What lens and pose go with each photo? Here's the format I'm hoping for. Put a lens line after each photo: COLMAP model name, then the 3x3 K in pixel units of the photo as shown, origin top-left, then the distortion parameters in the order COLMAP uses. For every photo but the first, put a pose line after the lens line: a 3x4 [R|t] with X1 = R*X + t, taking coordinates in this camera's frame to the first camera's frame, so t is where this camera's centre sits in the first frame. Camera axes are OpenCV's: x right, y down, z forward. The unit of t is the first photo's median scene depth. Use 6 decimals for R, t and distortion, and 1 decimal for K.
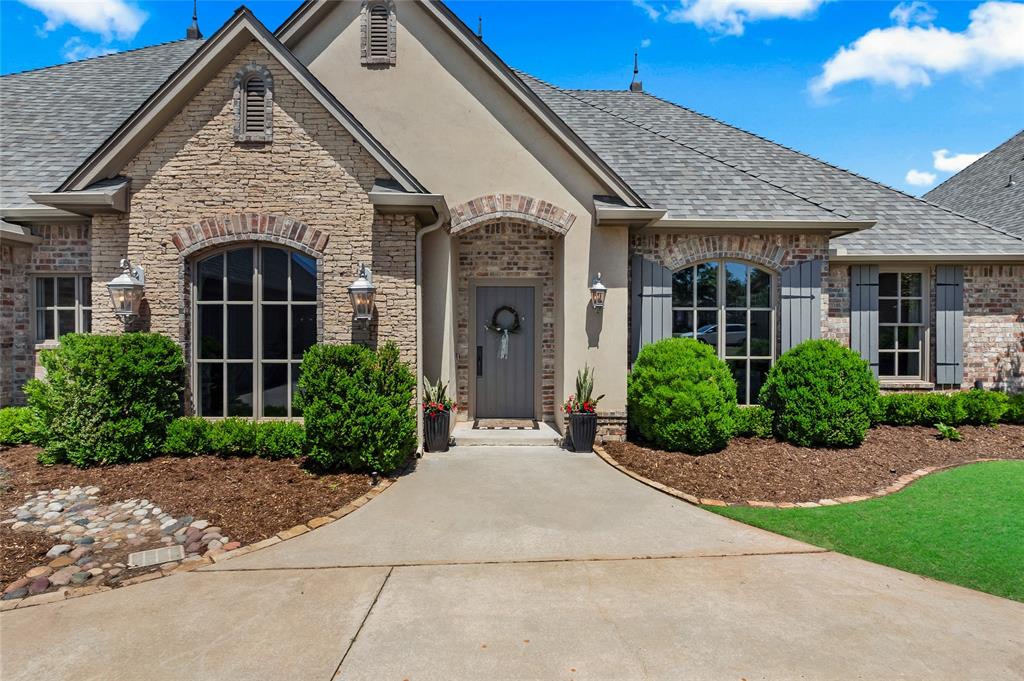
lens RADIAL K [[478.1, 0, 513.4], [0, 478.1, 333.7], [0, 0, 1]] dist [-0.005884, 0.000028]
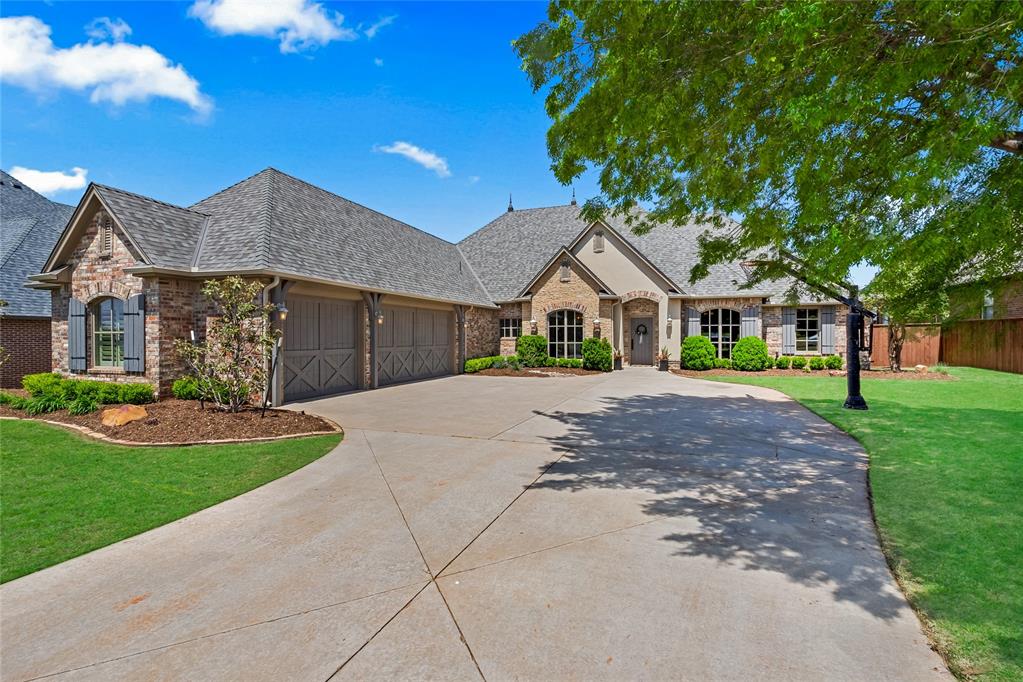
lens RADIAL K [[477.6, 0, 512.9], [0, 477.6, 334.2], [0, 0, 1]] dist [-0.005884, 0.000028]
pose [[0.936314, -0.005663, -0.351118, 0.310126], [0.005169, 0.999984, -0.002344, 0.000227], [0.351125, 0.000380, 0.936328, -2.267257]]
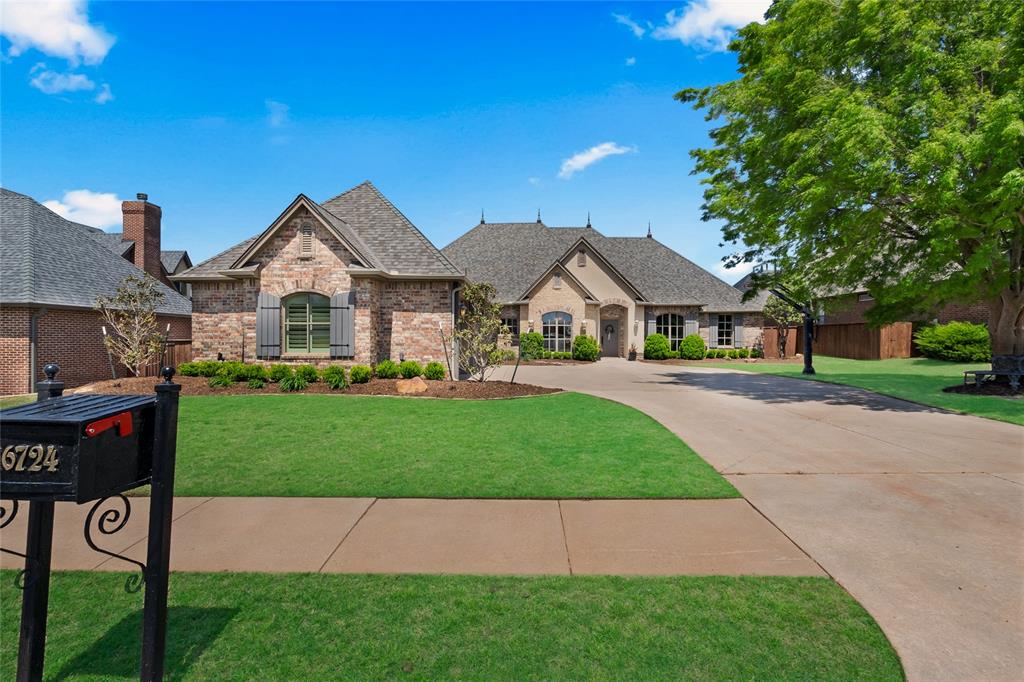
lens RADIAL K [[478.1, 0, 513.4], [0, 478.1, 334.2], [0, 0, 1]] dist [-0.005884, 0.000028]
pose [[0.998764, 0.000427, -0.049693, -0.667653], [-0.000746, 0.999979, -0.006403, 0.039243], [0.049689, 0.006432, 0.998744, -3.101310]]
